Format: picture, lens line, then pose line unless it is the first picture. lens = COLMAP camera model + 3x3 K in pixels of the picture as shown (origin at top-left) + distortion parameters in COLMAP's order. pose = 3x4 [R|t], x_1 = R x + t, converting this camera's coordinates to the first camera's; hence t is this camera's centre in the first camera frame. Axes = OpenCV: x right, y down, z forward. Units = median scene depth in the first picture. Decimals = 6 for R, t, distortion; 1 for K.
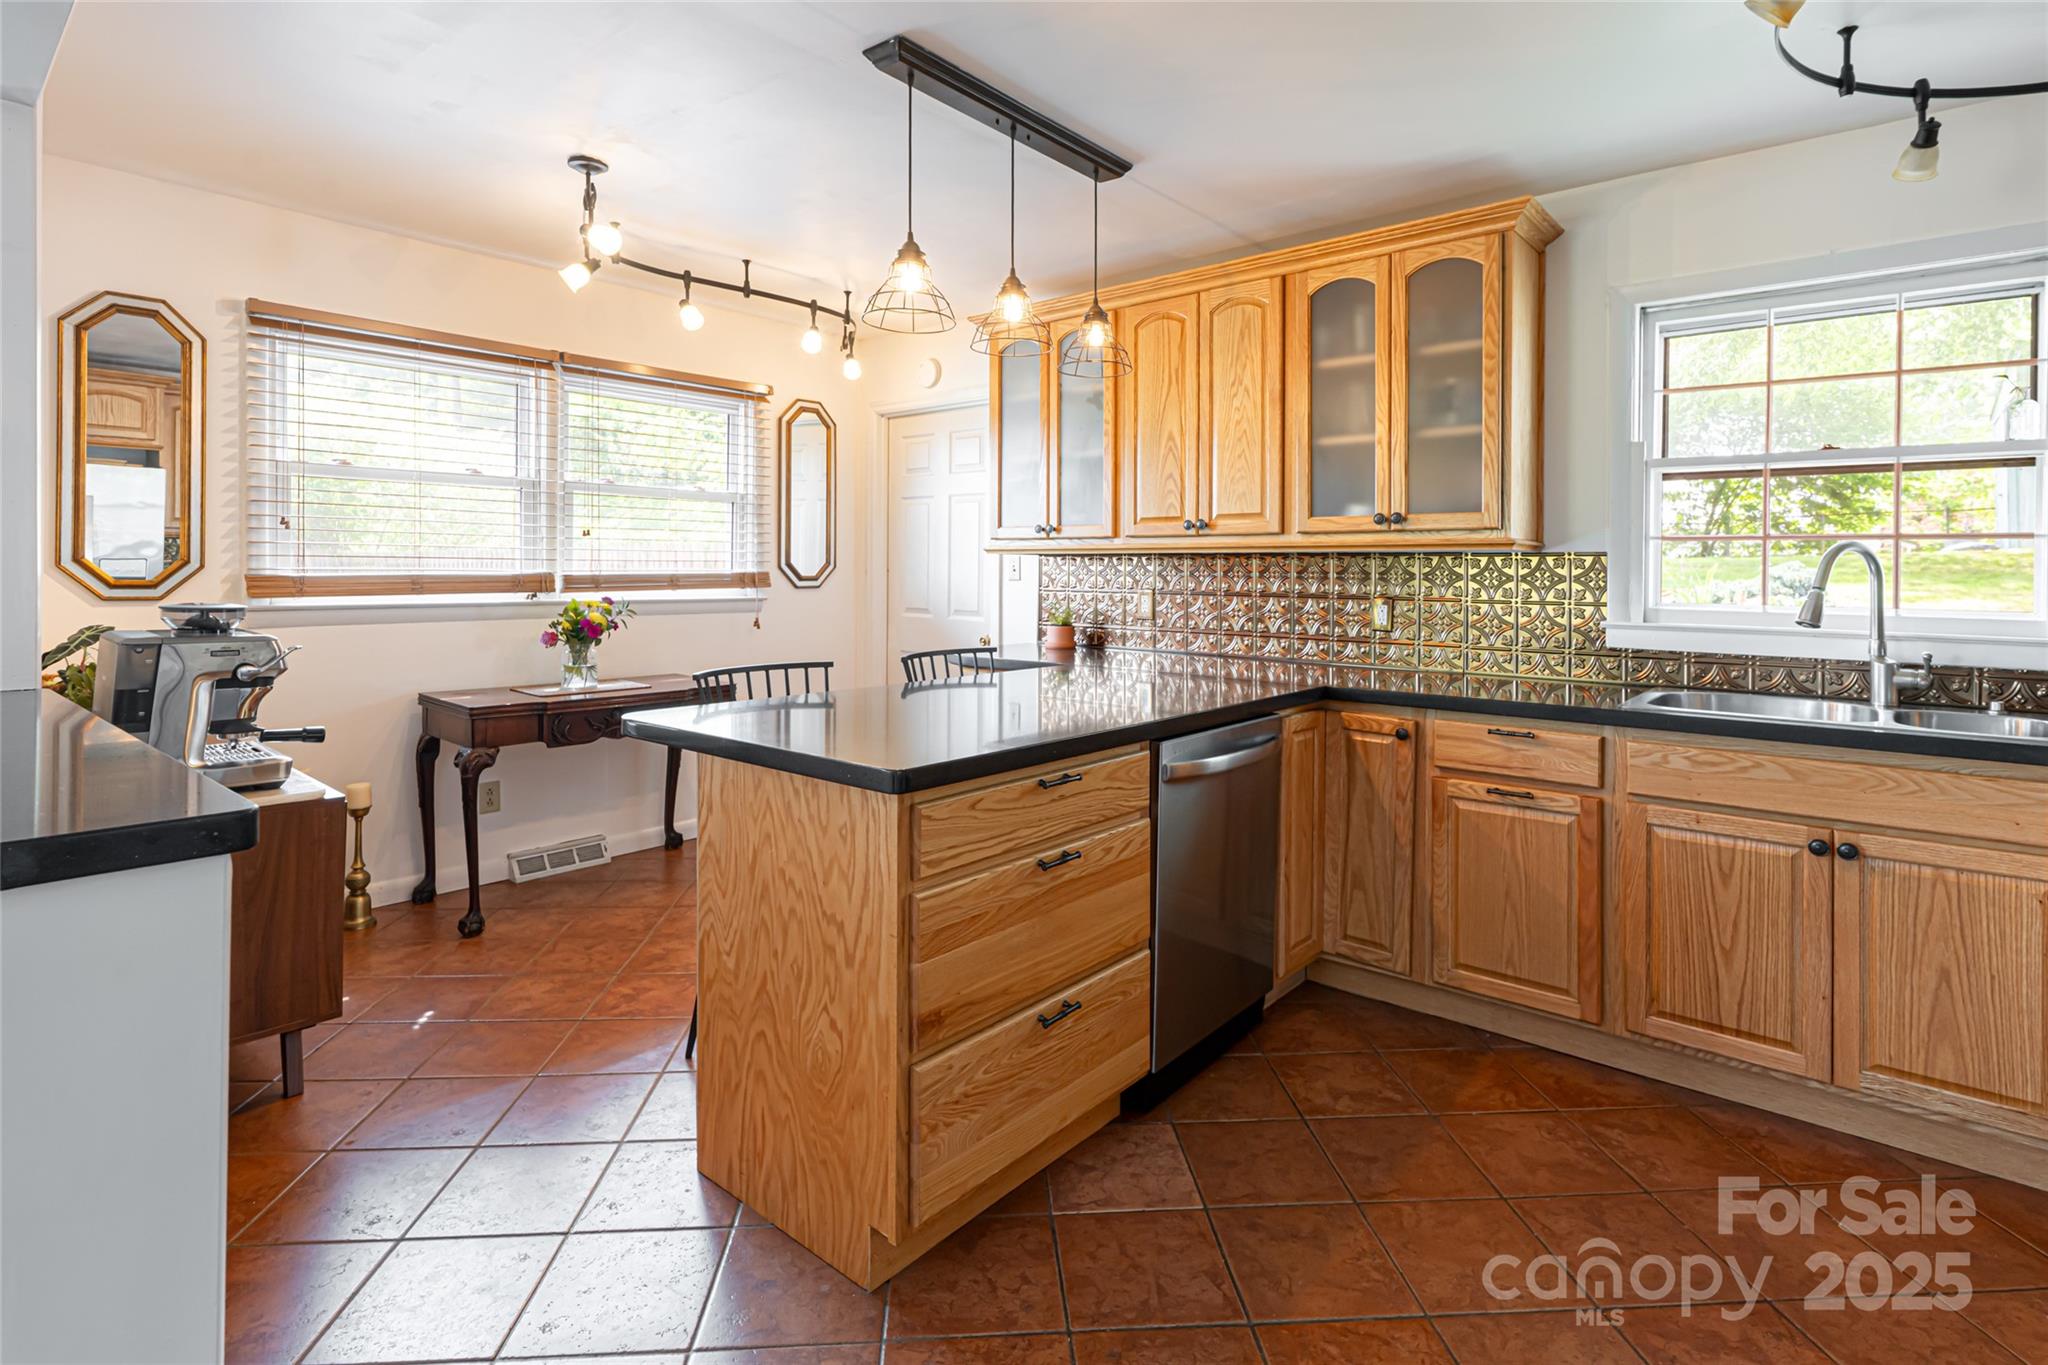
lens RADIAL K [[988.6, 0, 1041.1], [0, 988.6, 562.1], [0, 0, 1]] dist [0.000763, -0.000344]
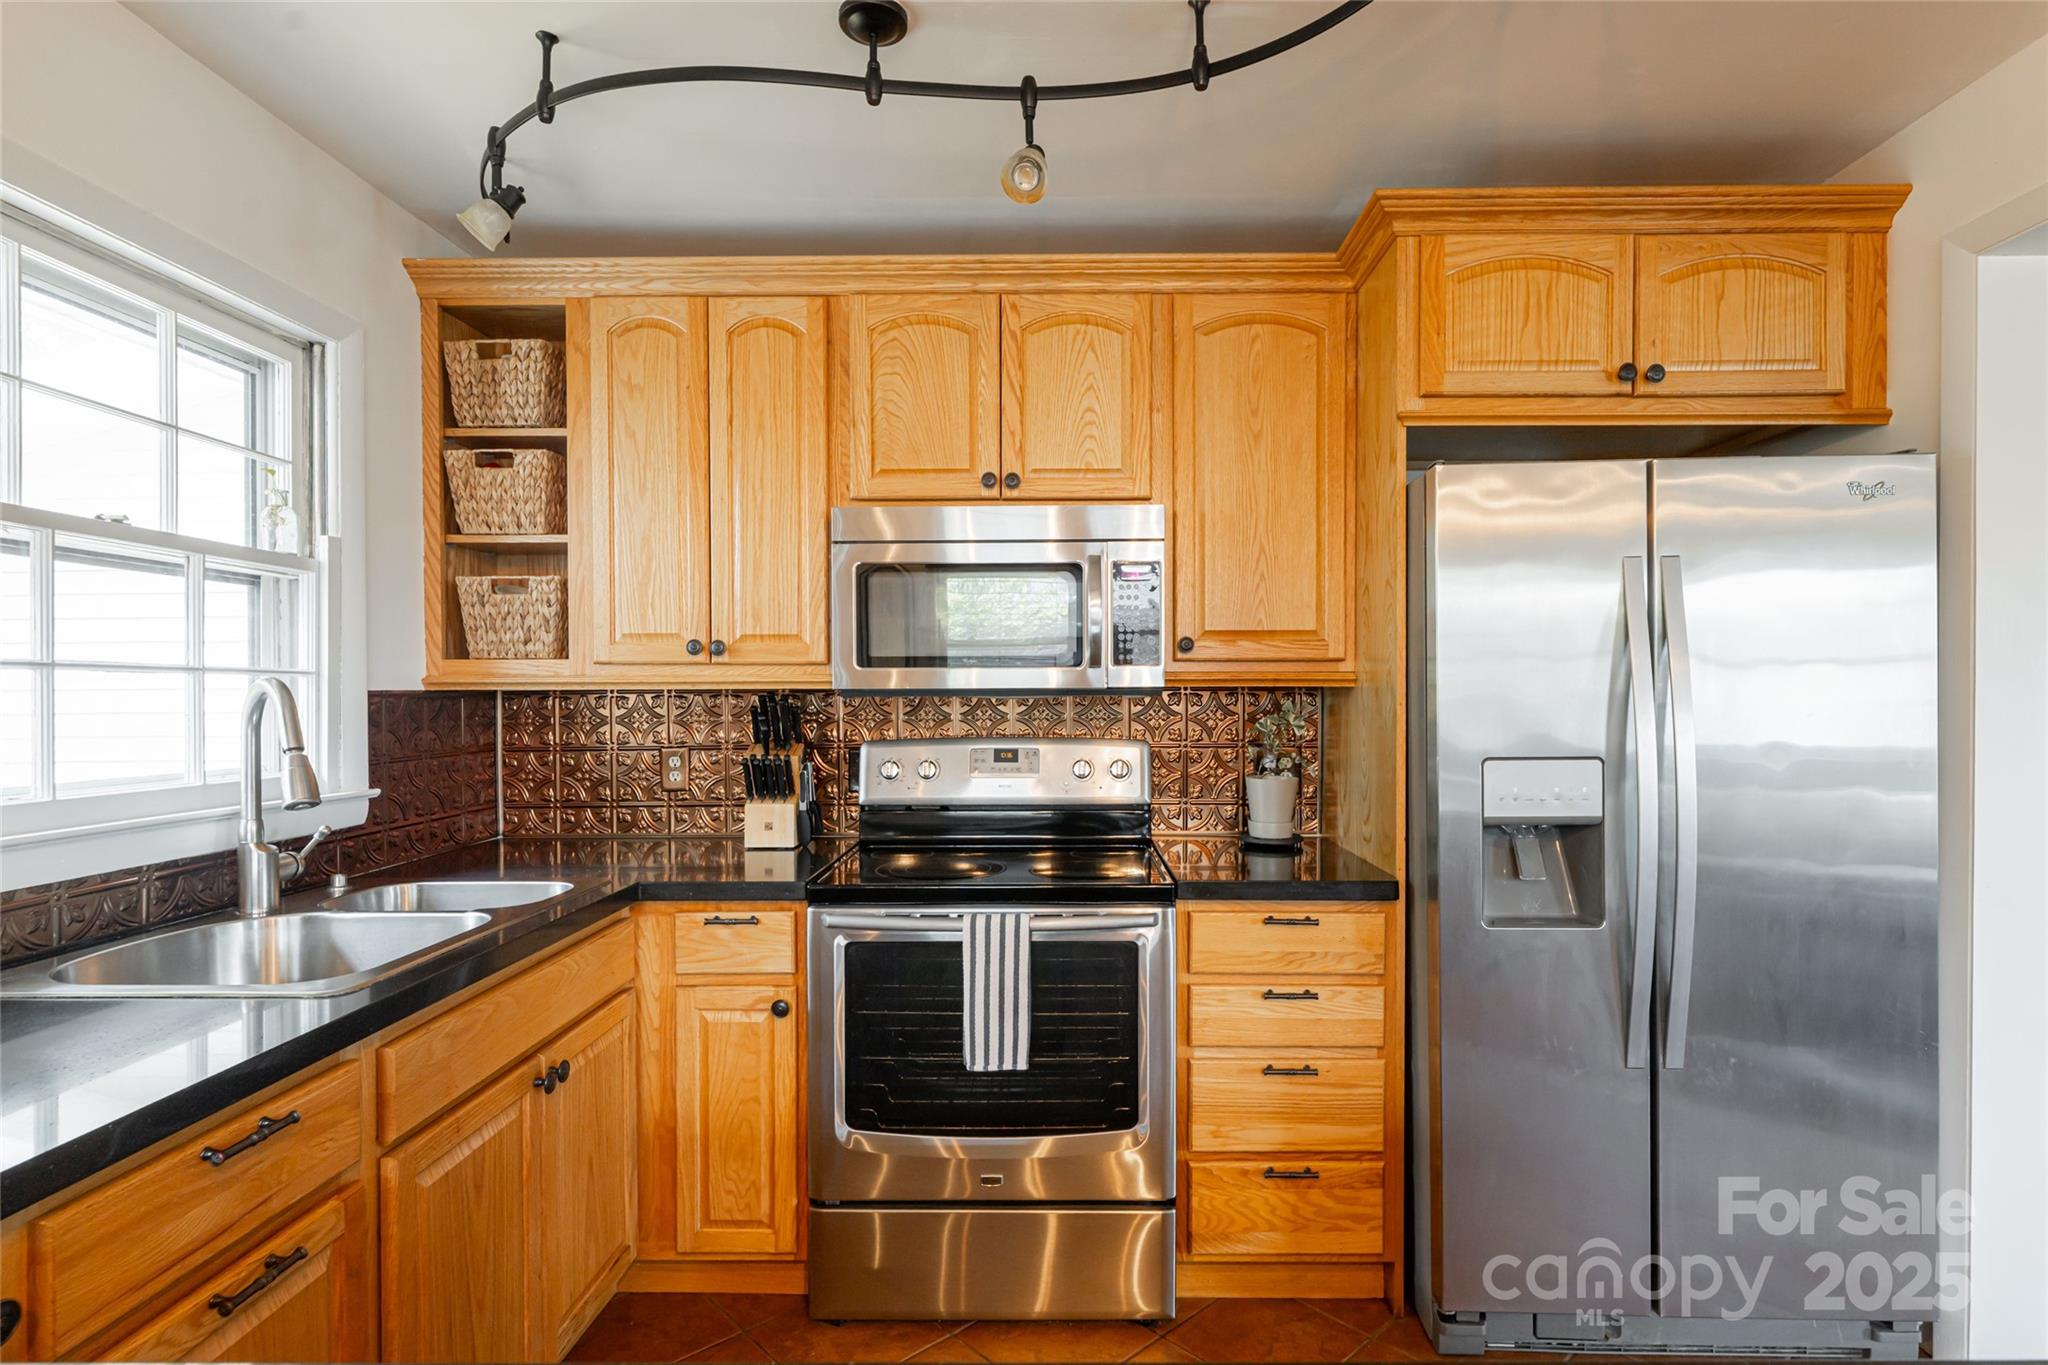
lens RADIAL K [[1041.5, 0, 1032.3], [0, 1041.5, 693.2], [0, 0, 1]] dist [0.005527, -0.000607]
pose [[-0.613173, -0.009078, 0.789896, -0.061760], [-0.008502, 0.999952, 0.004892, -0.015791], [-0.789903, -0.003716, -0.613221, 0.883904]]
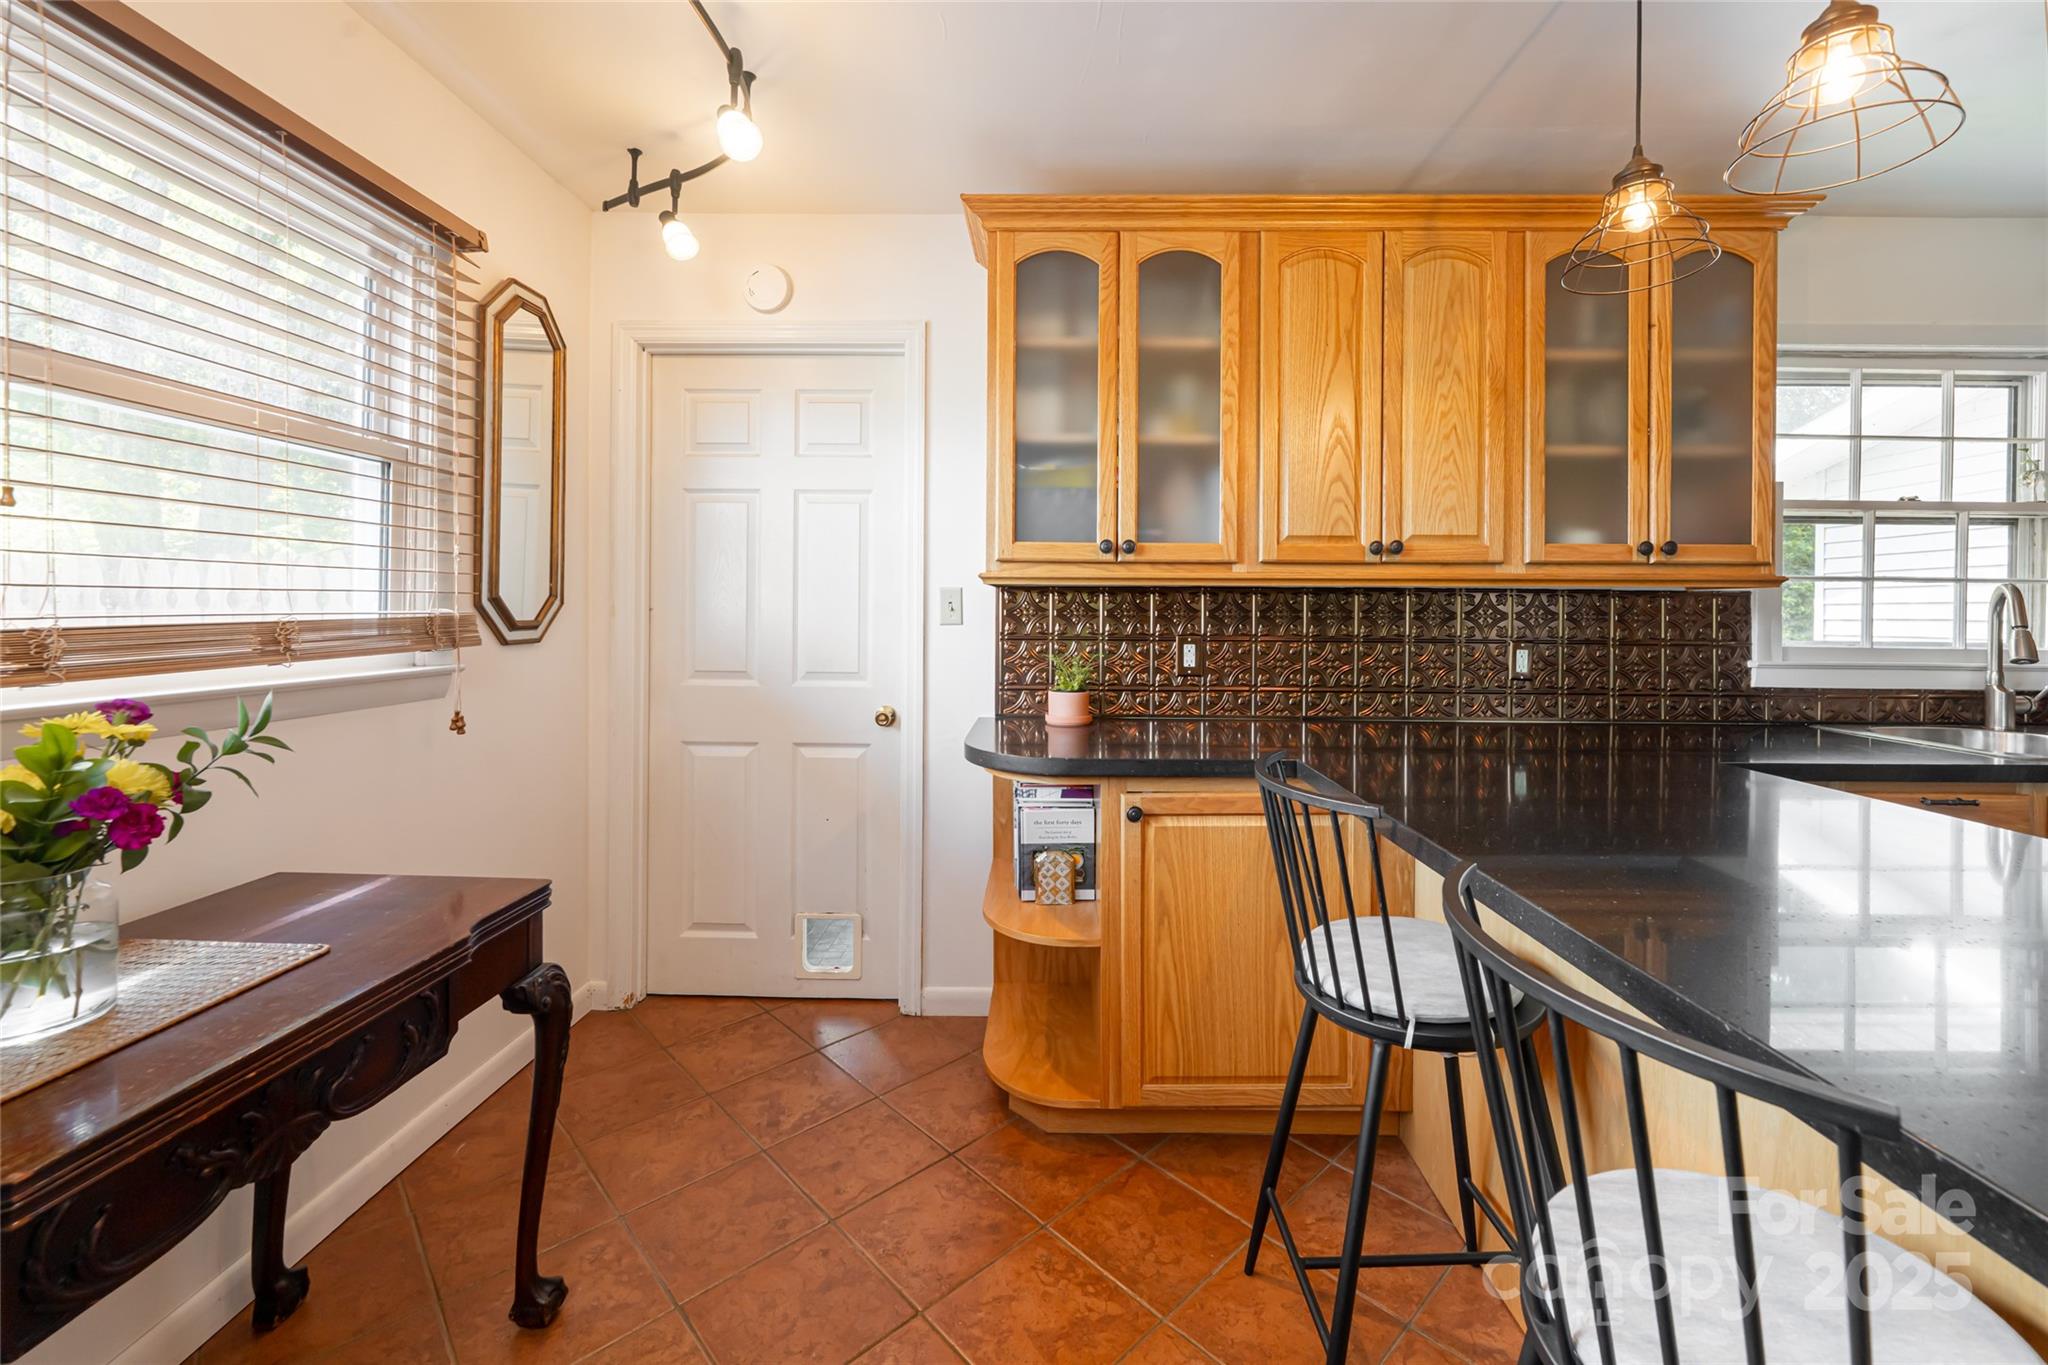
lens RADIAL K [[851.8, 0, 1063.9], [0, 851.8, 614.2], [0, 0, 1]] dist [0.000178, 0.000029]
pose [[0.776167, -0.007292, 0.630485, -0.513577], [-0.005507, 0.999817, 0.018343, 0.000923], [-0.630503, -0.017709, 0.775985, 0.797051]]
